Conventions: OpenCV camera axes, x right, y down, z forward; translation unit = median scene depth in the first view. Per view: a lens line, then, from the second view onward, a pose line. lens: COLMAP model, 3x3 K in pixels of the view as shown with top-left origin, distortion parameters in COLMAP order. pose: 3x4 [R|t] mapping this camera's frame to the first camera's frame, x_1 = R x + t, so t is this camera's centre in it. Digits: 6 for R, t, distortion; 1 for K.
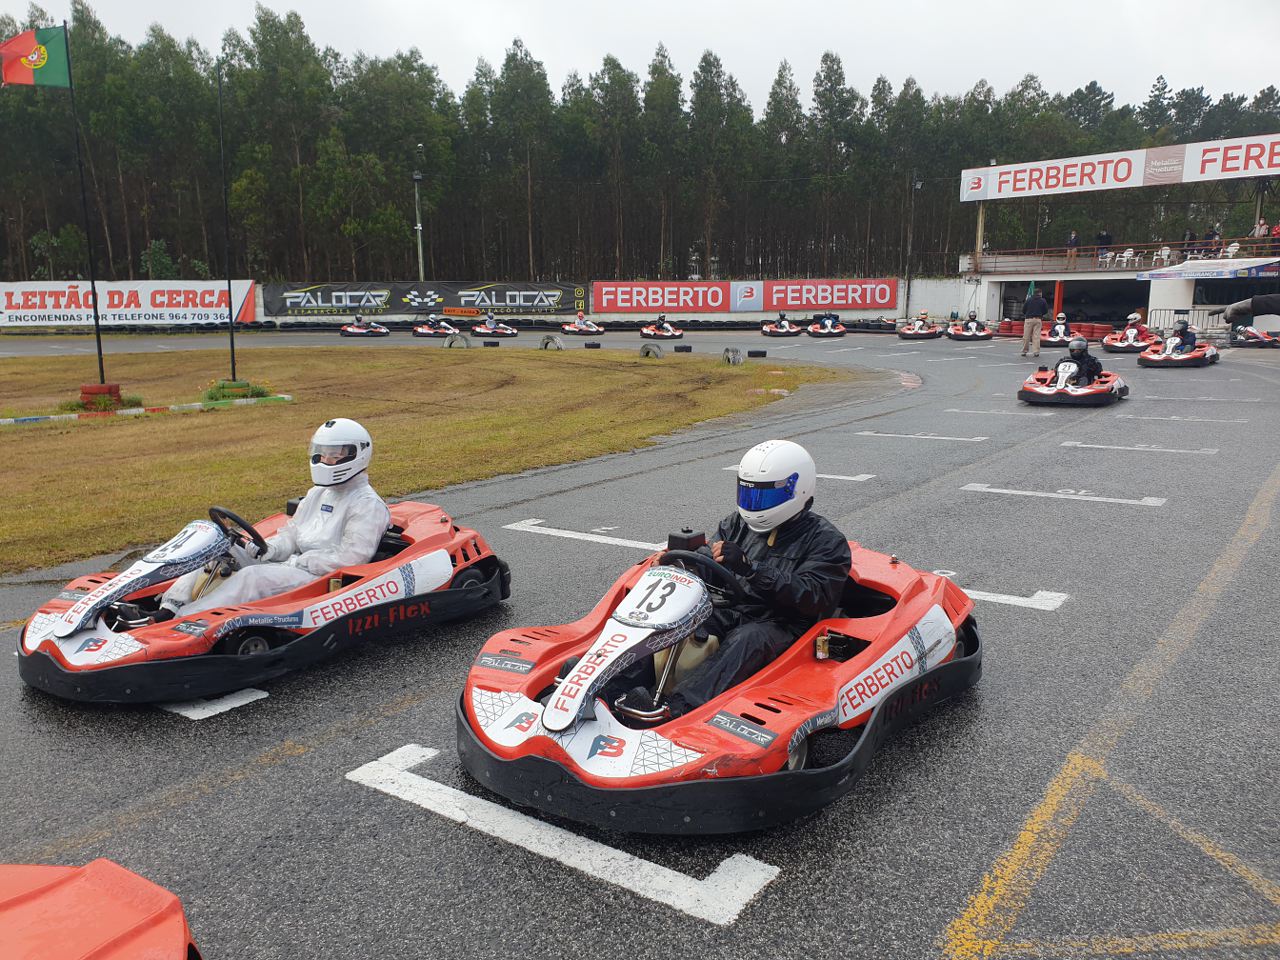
lens RADIAL K [[968.6, 0, 631.3], [0, 968.6, 482.3], [0, 0, 1]] dist [-0.001592, -0.000257]
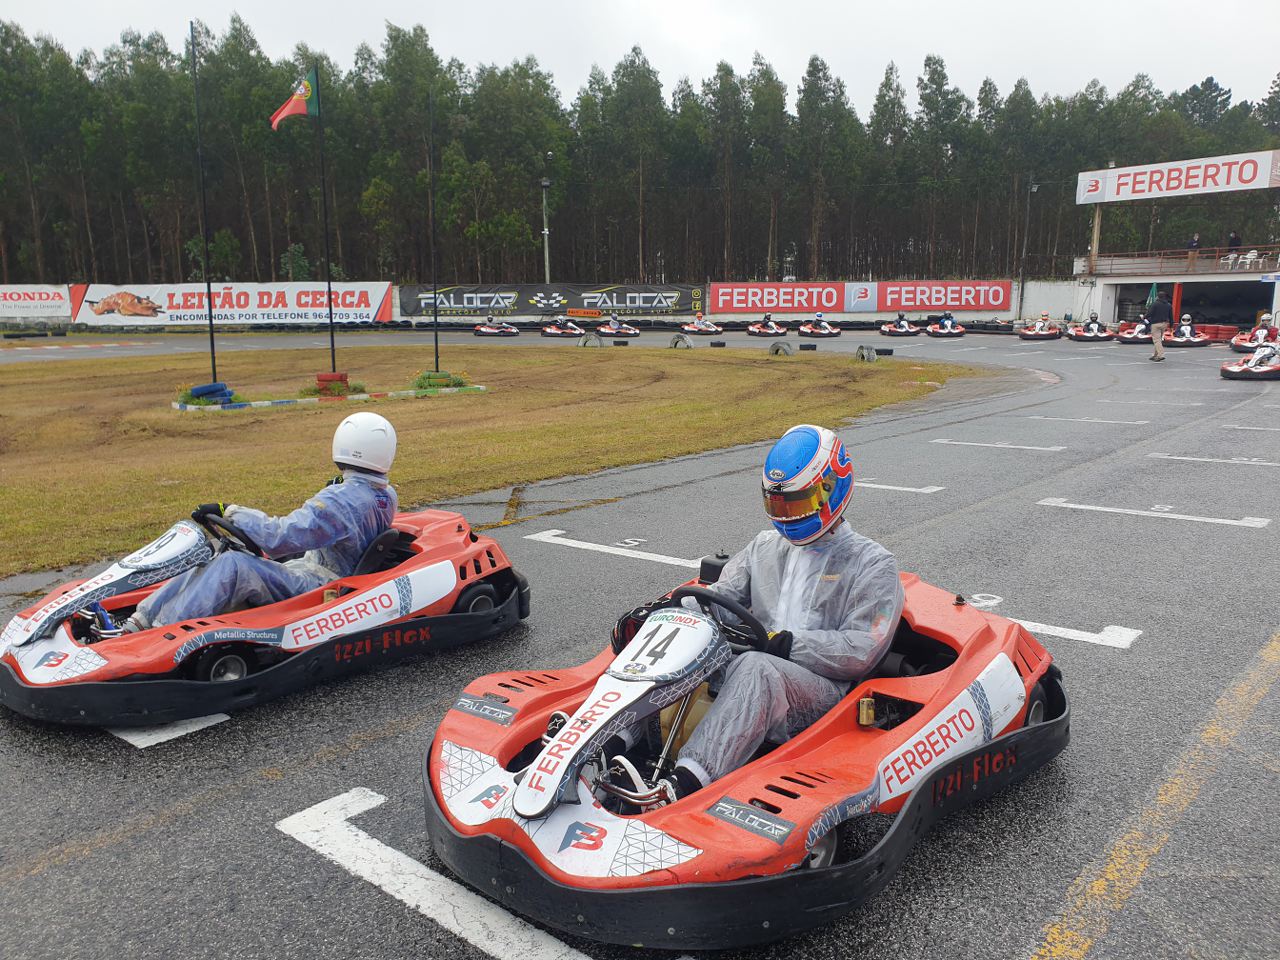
lens RADIAL K [[968.6, 0, 644.9], [0, 968.6, 490.7], [0, 0, 1]] dist [-0.001592, -0.000257]
pose [[0.997211, 0.015514, -0.073004, -0.030634], [-0.015058, 0.999864, 0.006794, 0.008113], [0.073099, -0.005676, 0.997309, -0.037913]]
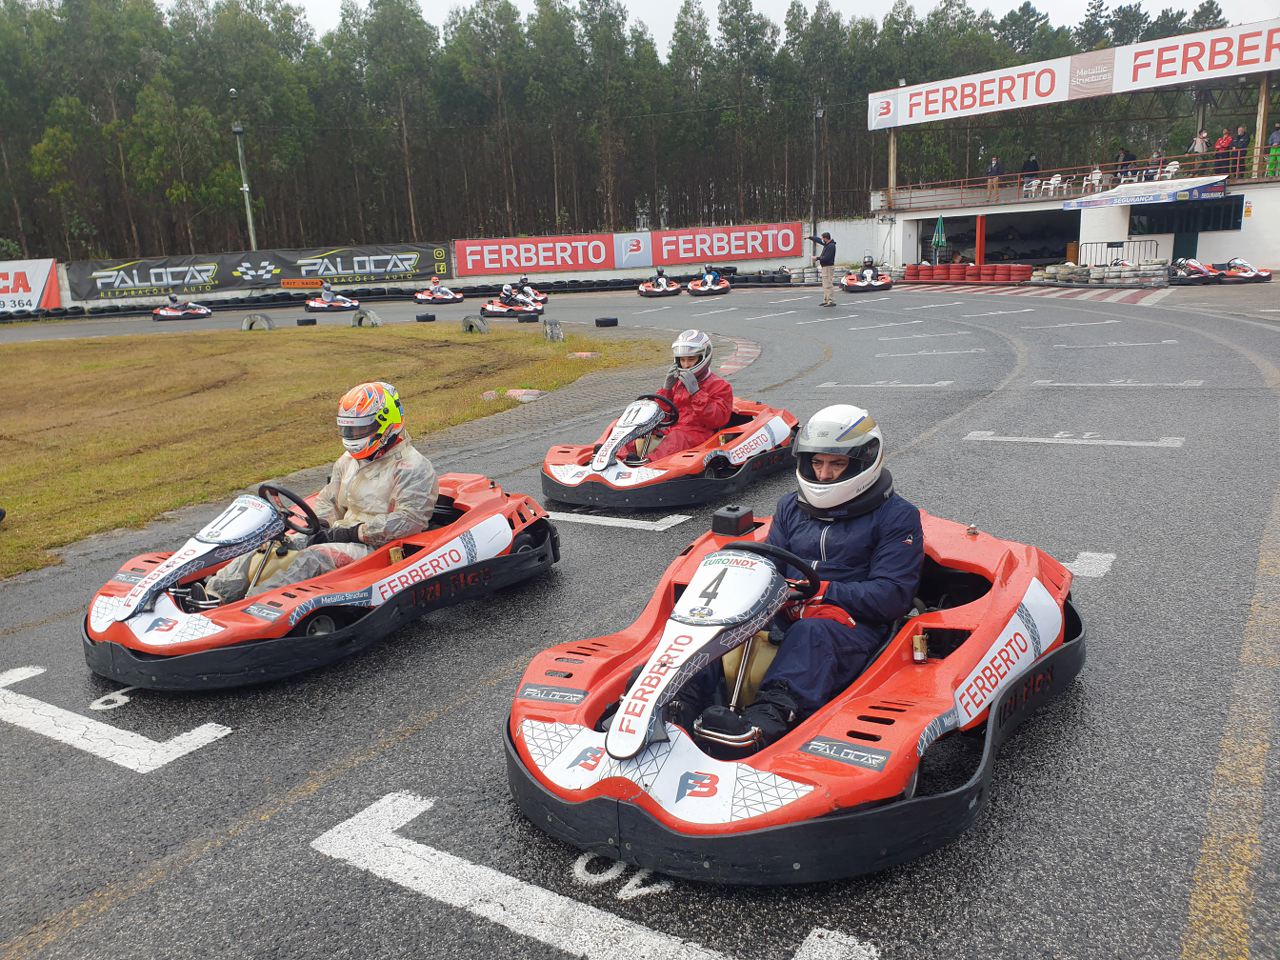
lens RADIAL K [[968.6, 0, 624.0], [0, 968.6, 492.4], [0, 0, 1]] dist [-0.001592, -0.000257]
pose [[0.997975, -0.055860, 0.030437, 0.073410], [0.054185, 0.997106, 0.053324, -0.019932], [-0.033327, -0.051567, 0.998113, 0.111268]]
